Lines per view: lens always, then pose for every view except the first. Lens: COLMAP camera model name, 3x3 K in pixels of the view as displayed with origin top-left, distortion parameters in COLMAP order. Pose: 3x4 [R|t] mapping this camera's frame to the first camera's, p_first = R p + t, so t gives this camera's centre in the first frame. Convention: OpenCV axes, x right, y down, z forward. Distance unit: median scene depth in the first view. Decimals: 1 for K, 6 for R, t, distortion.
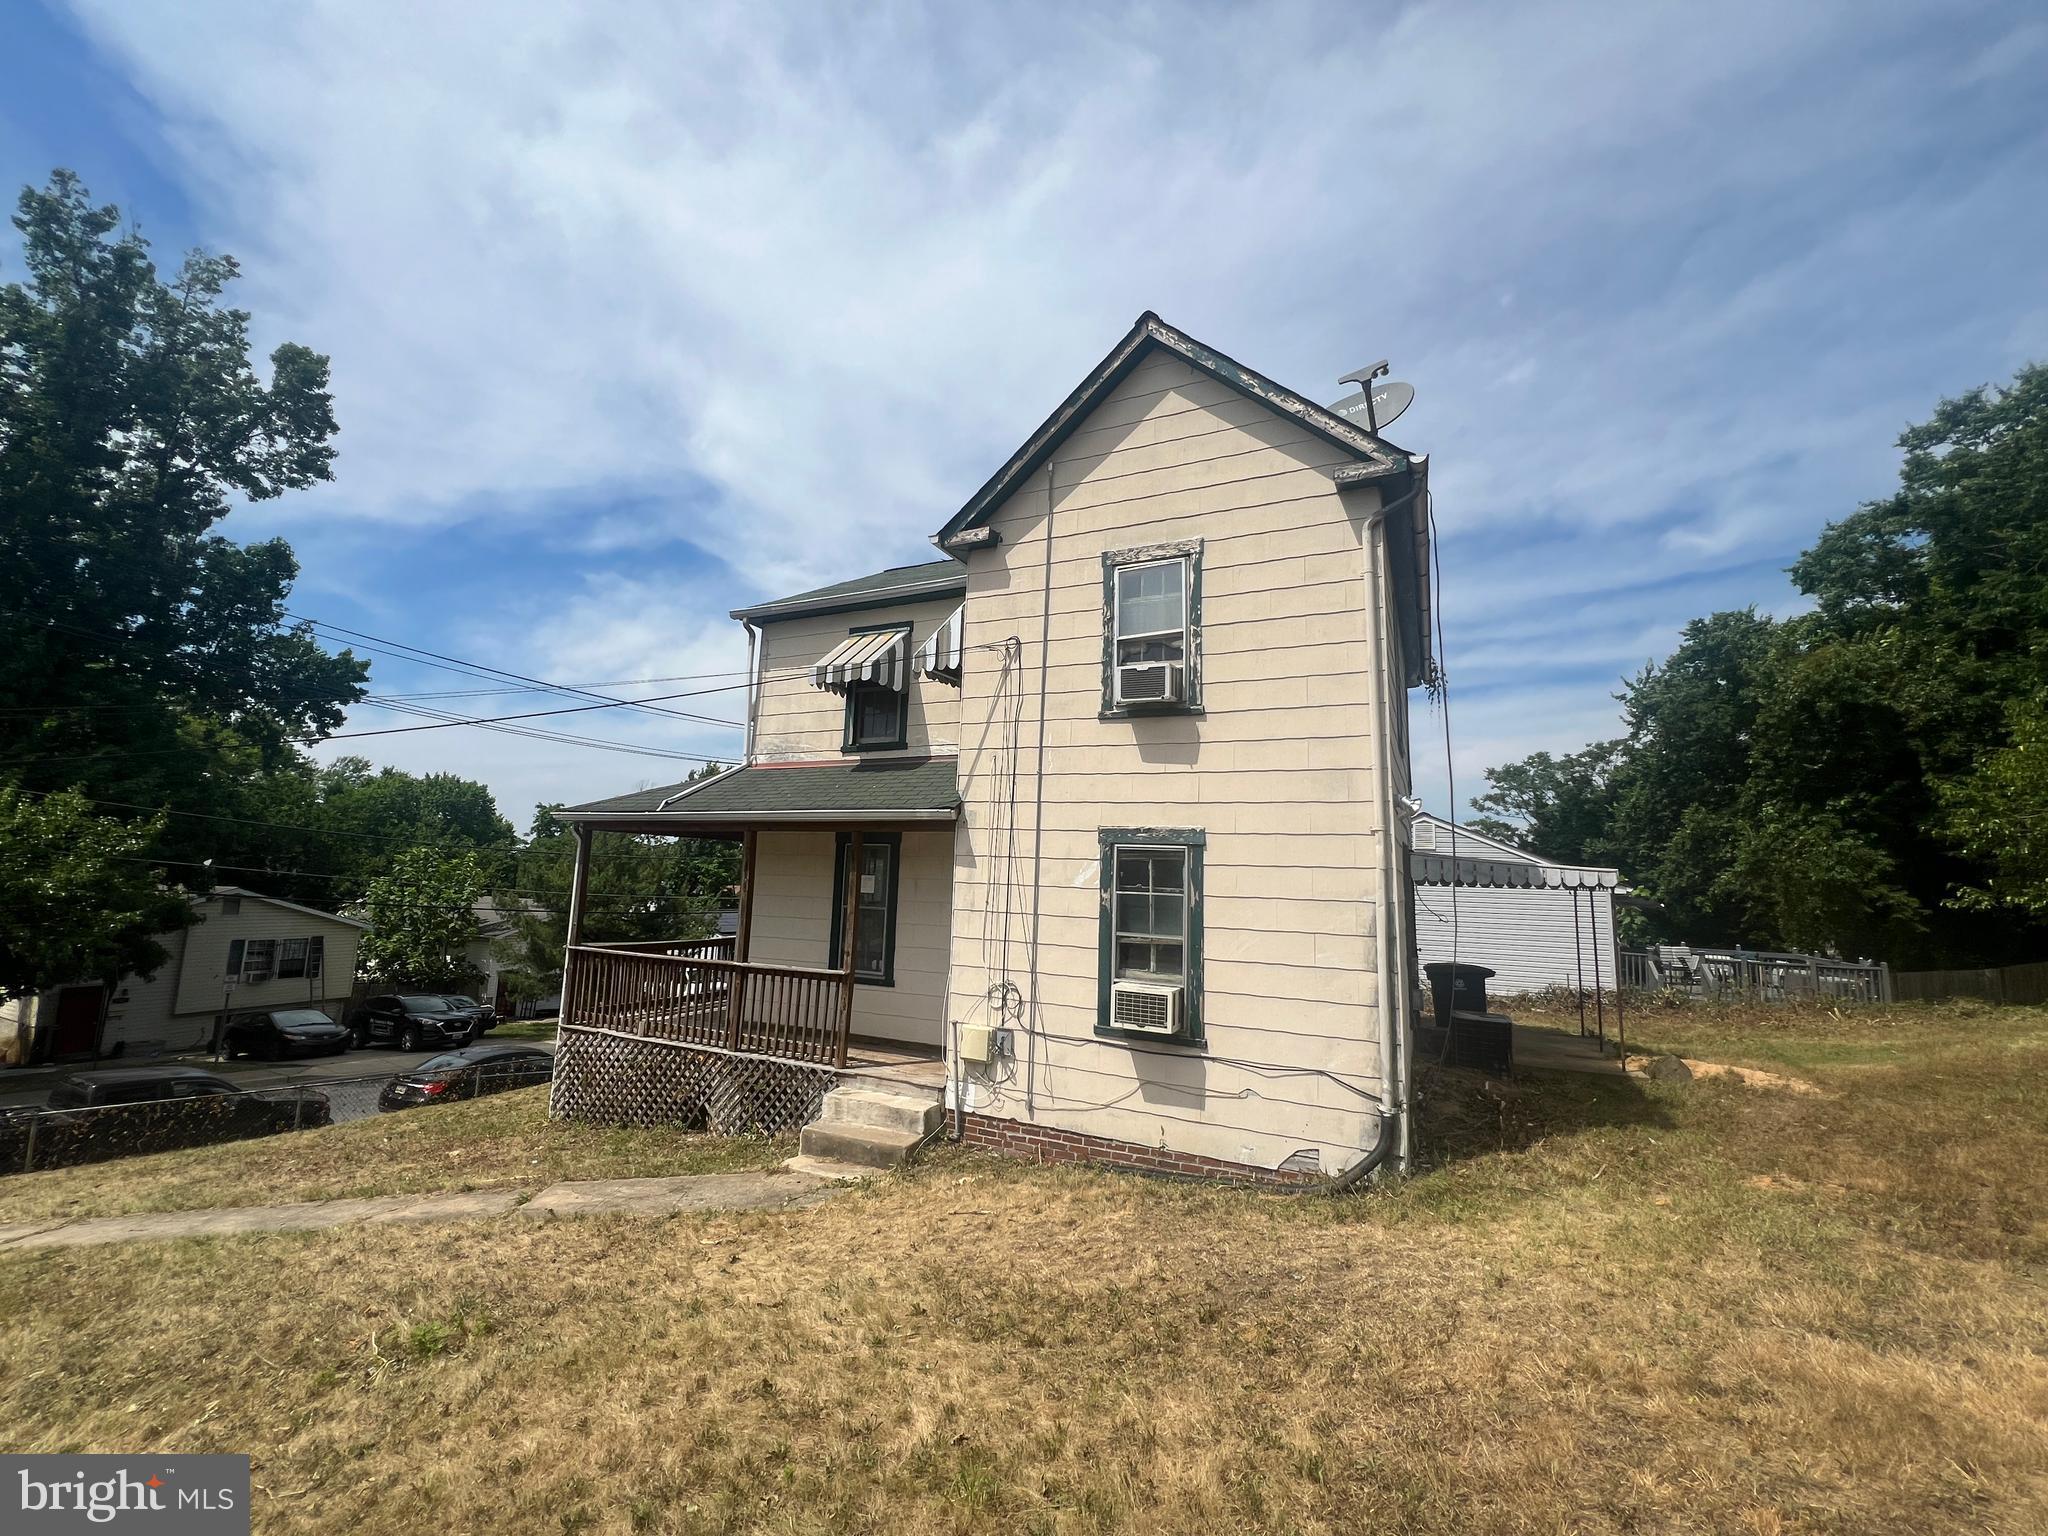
lens RADIAL K [[818.4, 0, 1019.2], [0, 818.4, 765.3], [0, 0, 1]] dist [-0.007228, 0.003020]
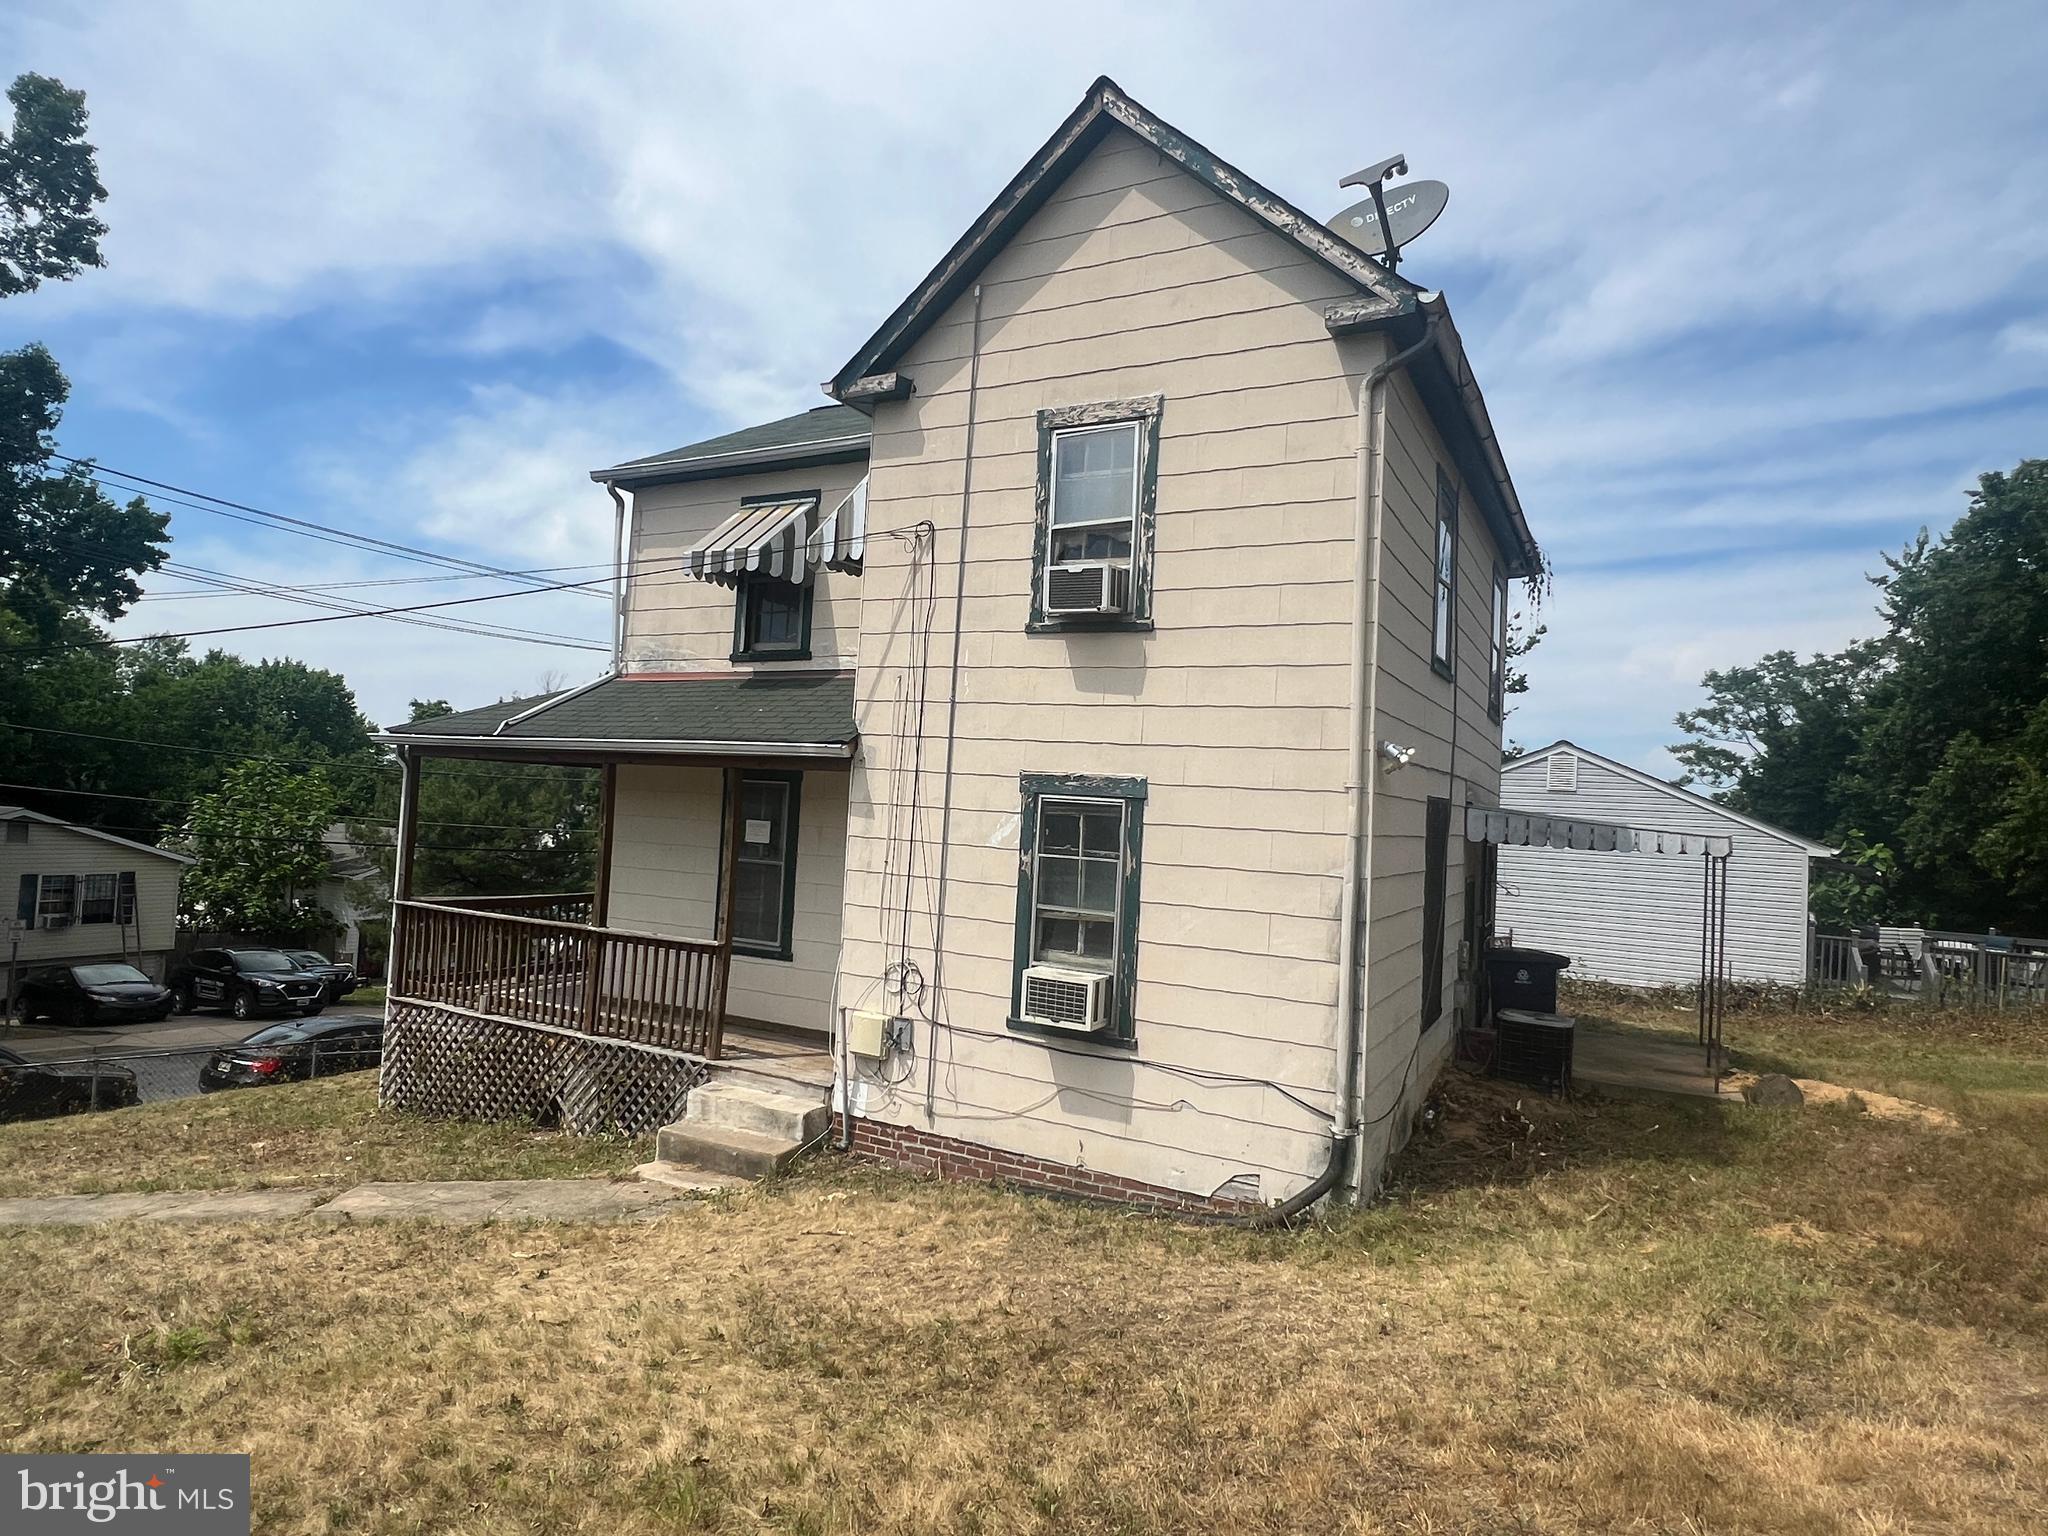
lens RADIAL K [[1130.2, 0, 1030.8], [0, 1130.2, 763.2], [0, 0, 1]] dist [-0.005519, 0.002559]
pose [[0.998954, 0.017955, -0.042052, 0.142244], [-0.013711, 0.994983, 0.099102, -0.037968], [0.043620, -0.098422, 0.994188, -0.072998]]
